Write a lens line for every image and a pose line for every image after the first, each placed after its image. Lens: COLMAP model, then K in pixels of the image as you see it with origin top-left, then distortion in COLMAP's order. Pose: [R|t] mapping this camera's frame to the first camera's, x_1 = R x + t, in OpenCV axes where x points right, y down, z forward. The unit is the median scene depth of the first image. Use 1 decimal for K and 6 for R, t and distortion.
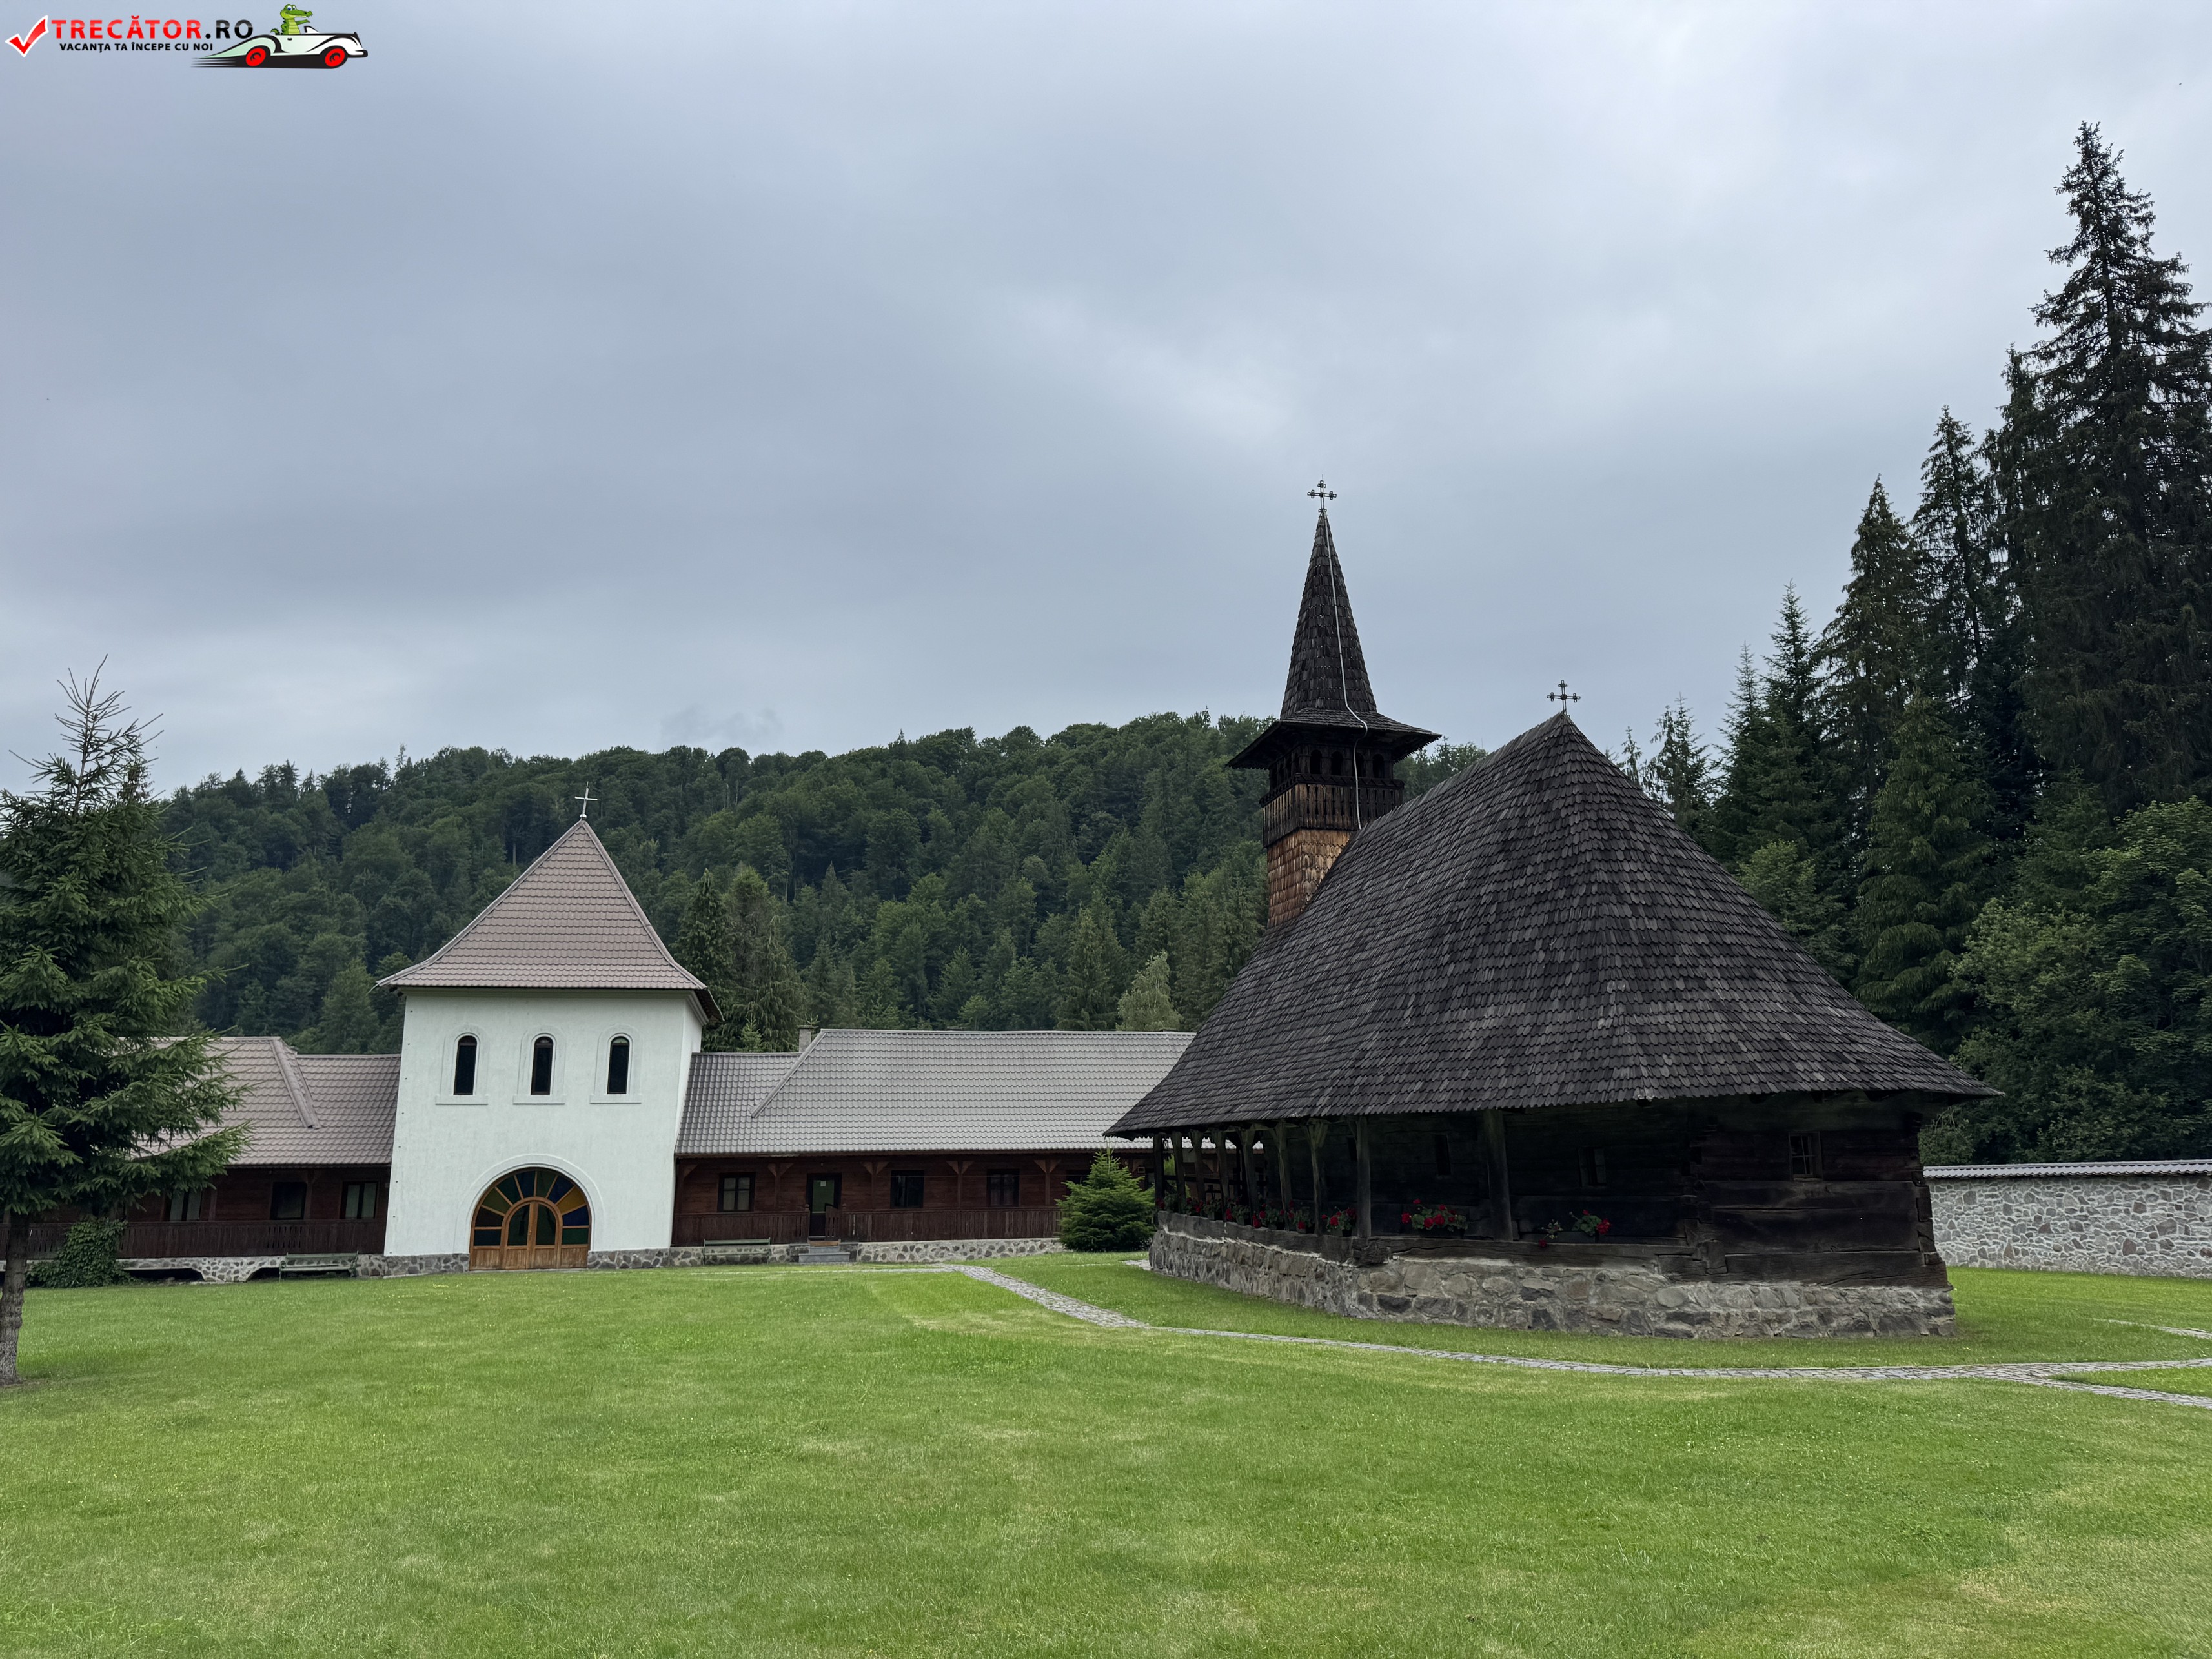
lens RADIAL K [[1554.2, 0, 1102.7], [0, 1554.2, 829.2], [0, 0, 1]] dist [0.048533, -0.059665]
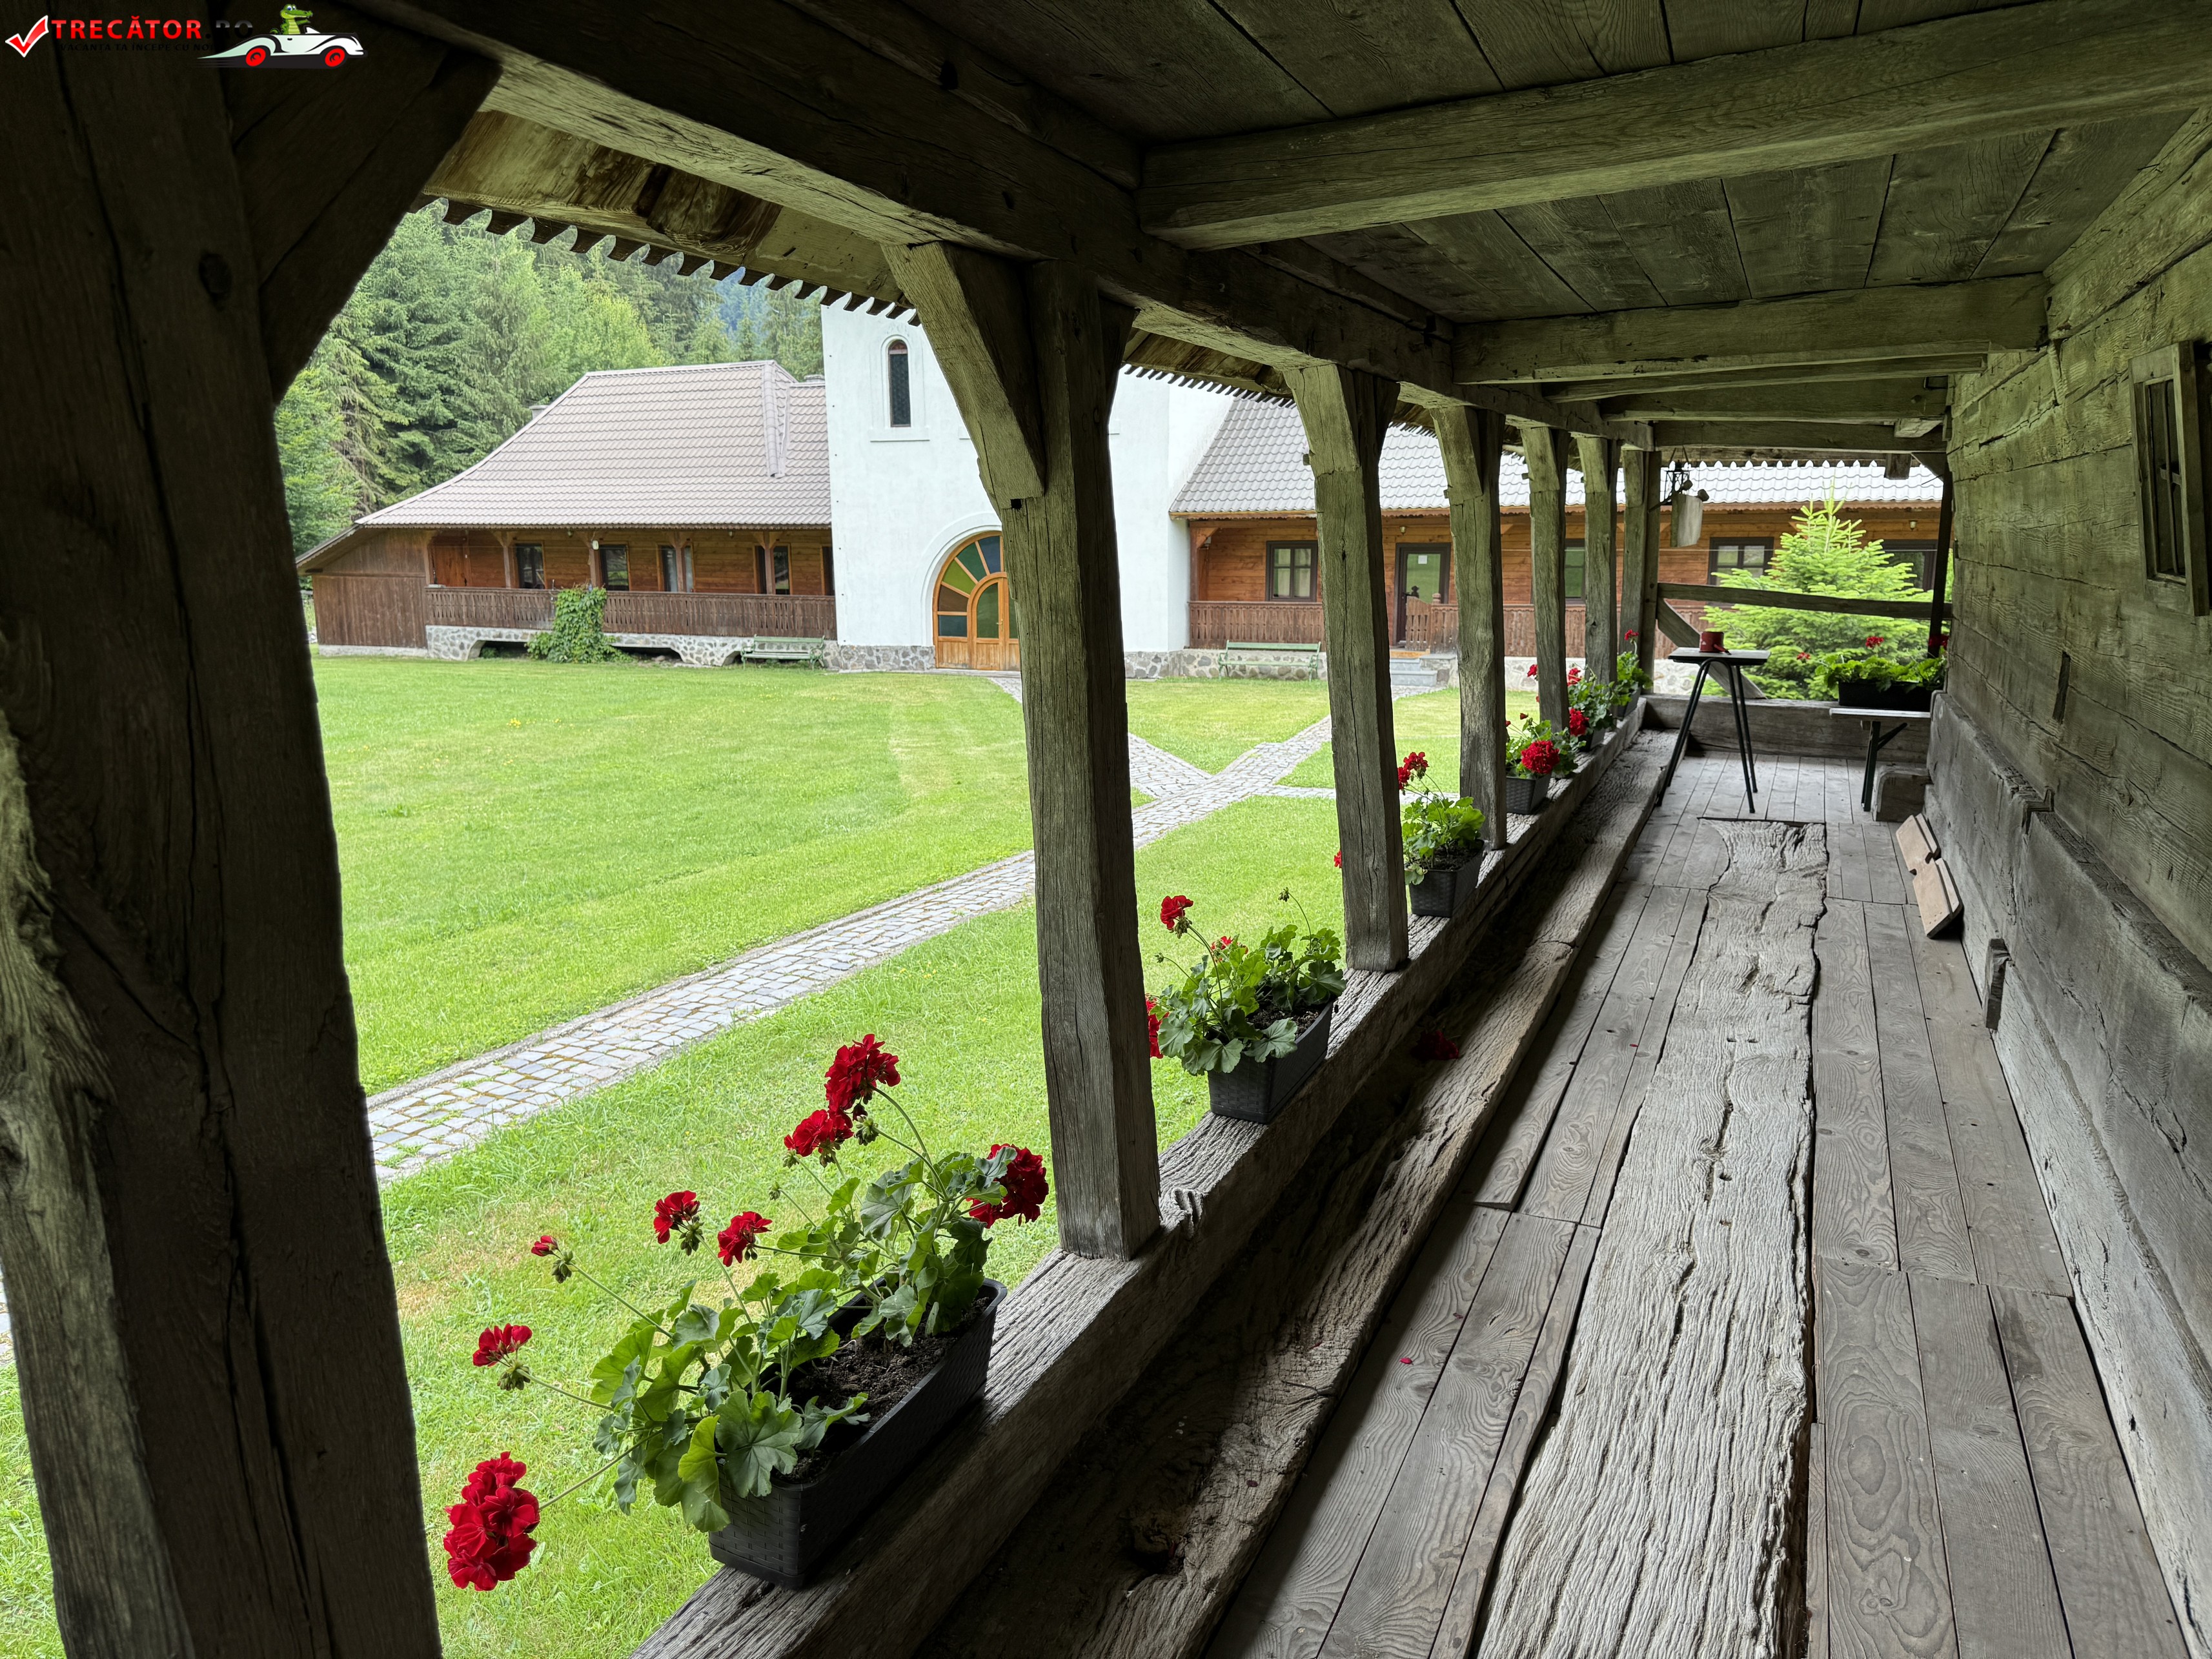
lens RADIAL K [[1535.8, 0, 1102.3], [0, 1535.8, 805.1], [0, 0, 1]] dist [0.179599, -0.369104]
pose [[0.809191, 0.104840, -0.578116, 0.090340], [0.125417, 0.930452, 0.344282, 0.096290], [0.574003, -0.351096, 0.739765, 0.464825]]
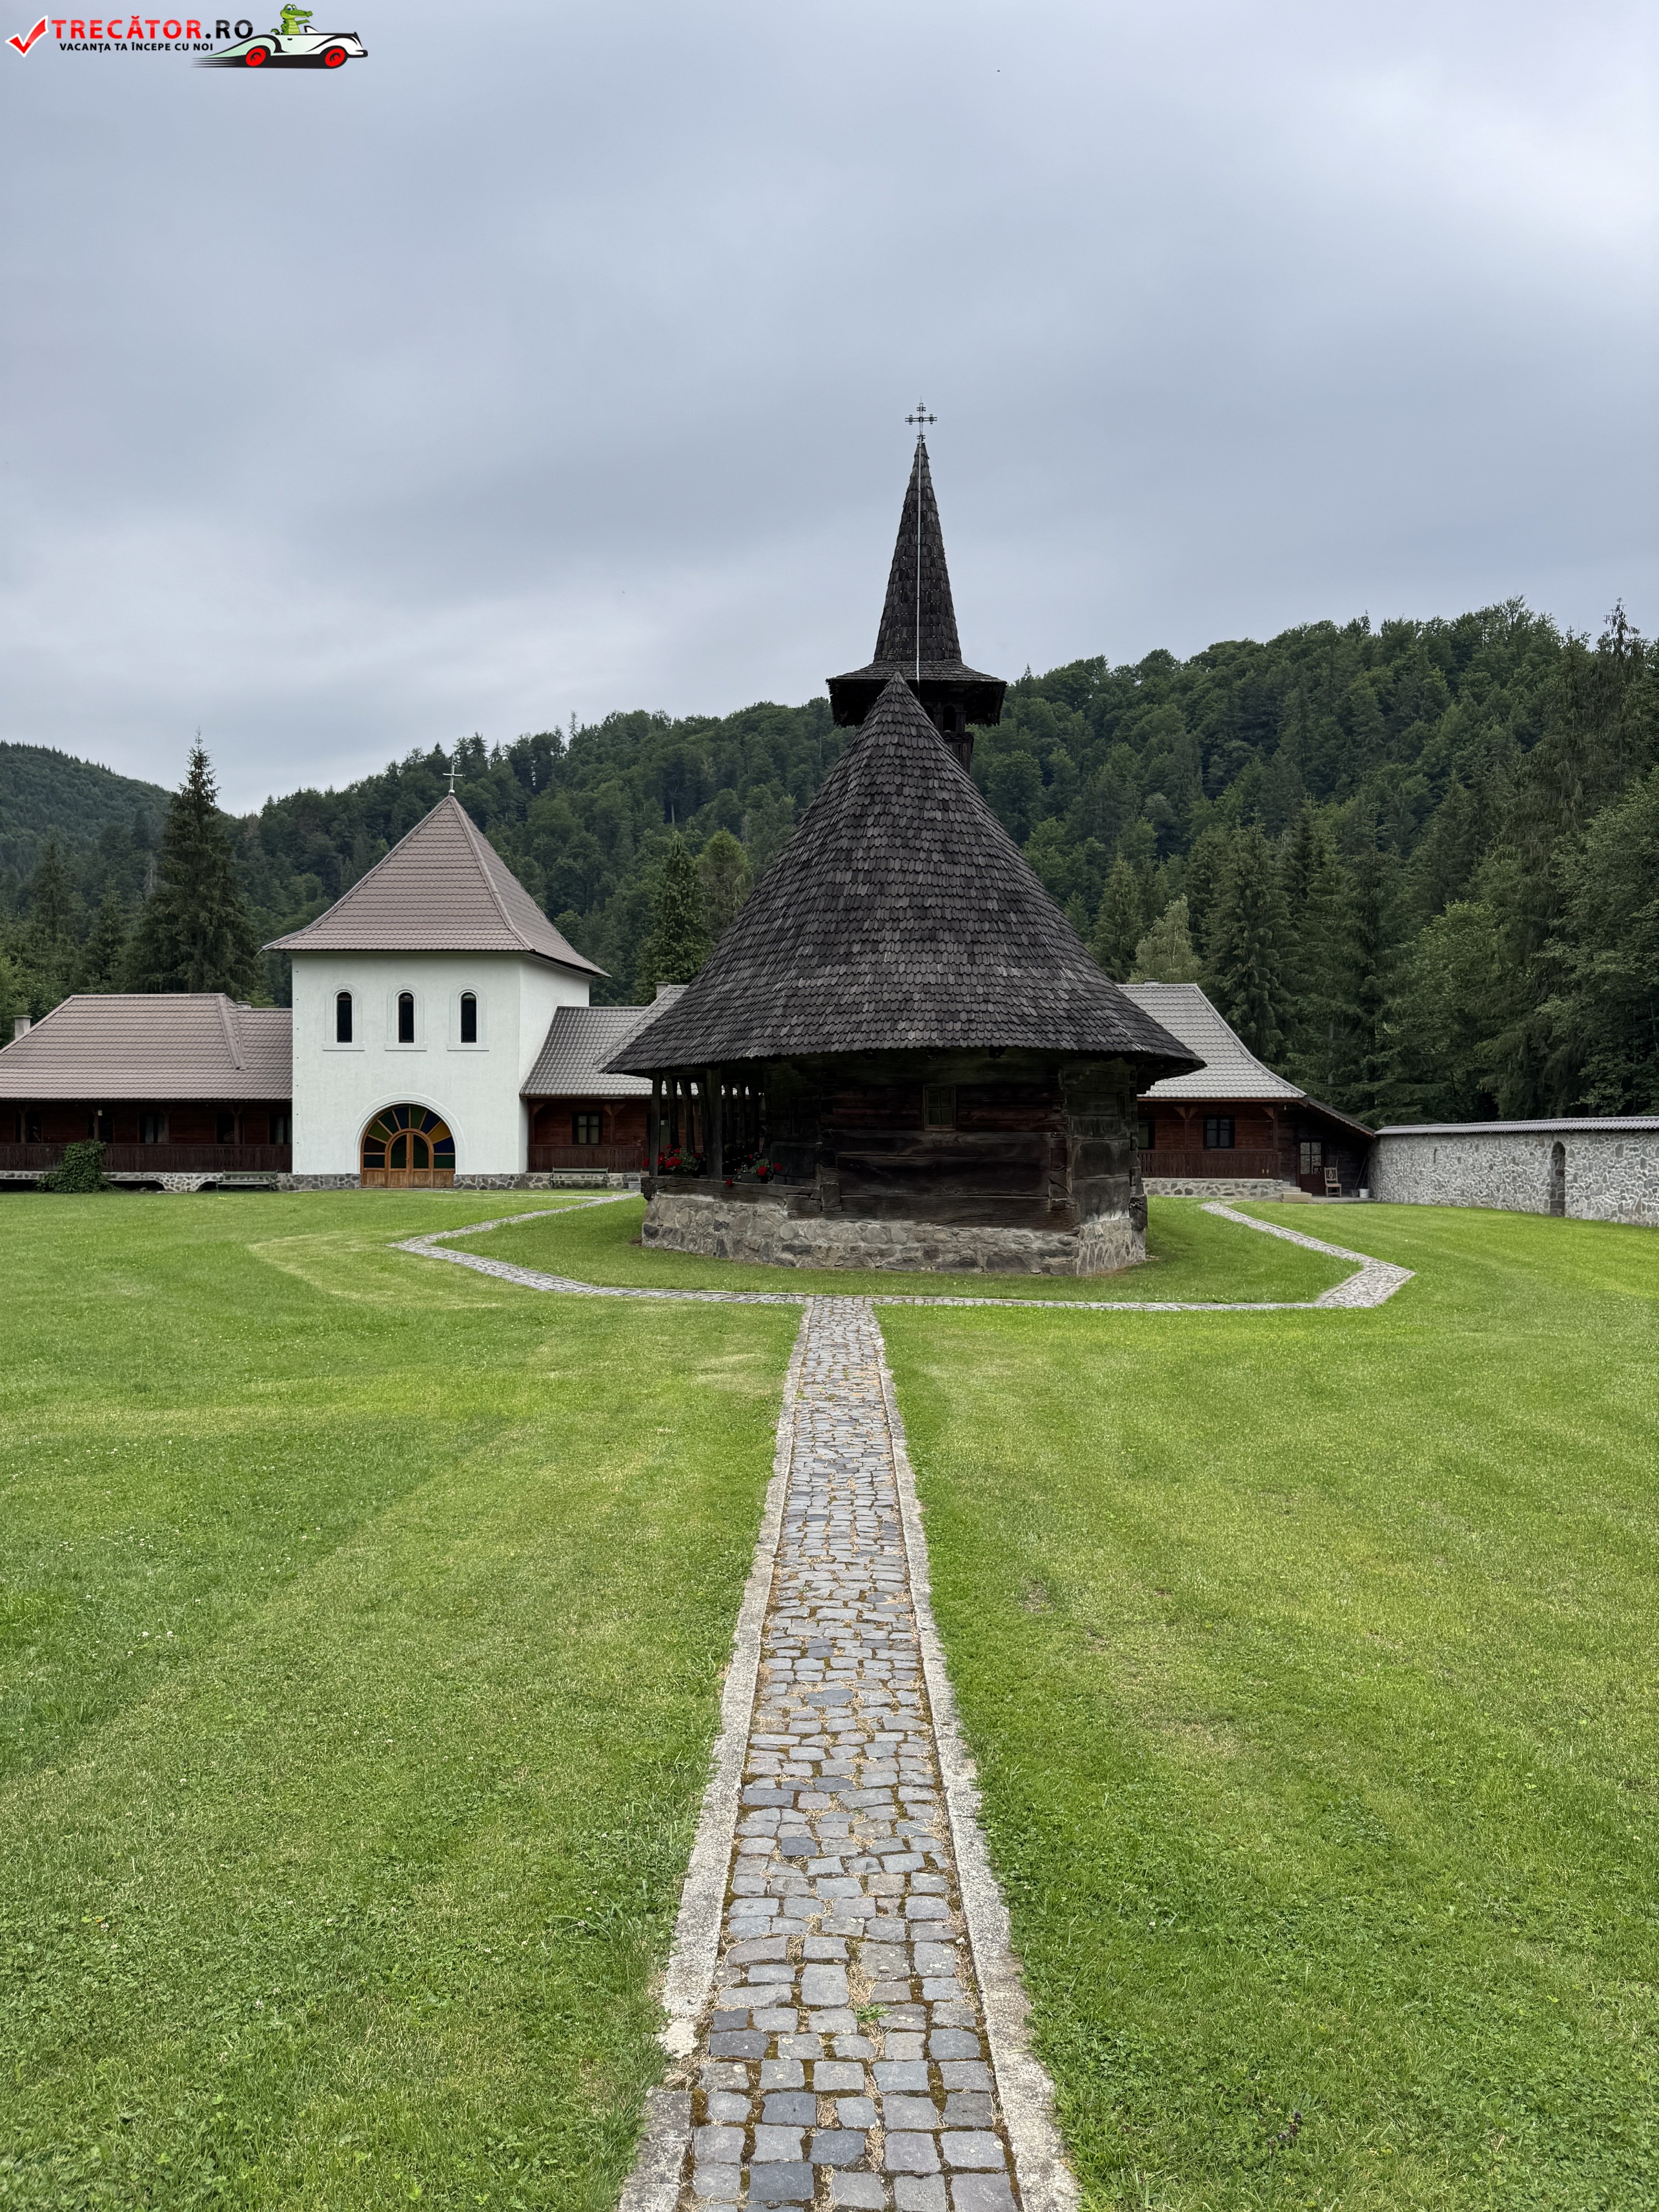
lens RADIAL K [[1535.8, 0, 836.5], [0, 1535.8, 1107.0], [0, 0, 1]] dist [0.179599, -0.369104]
pose [[0.960064, 0.010167, -0.279595, 0.266125], [0.049525, 0.977382, 0.205599, -0.004060], [0.275362, -0.211235, 0.937846, 0.001070]]
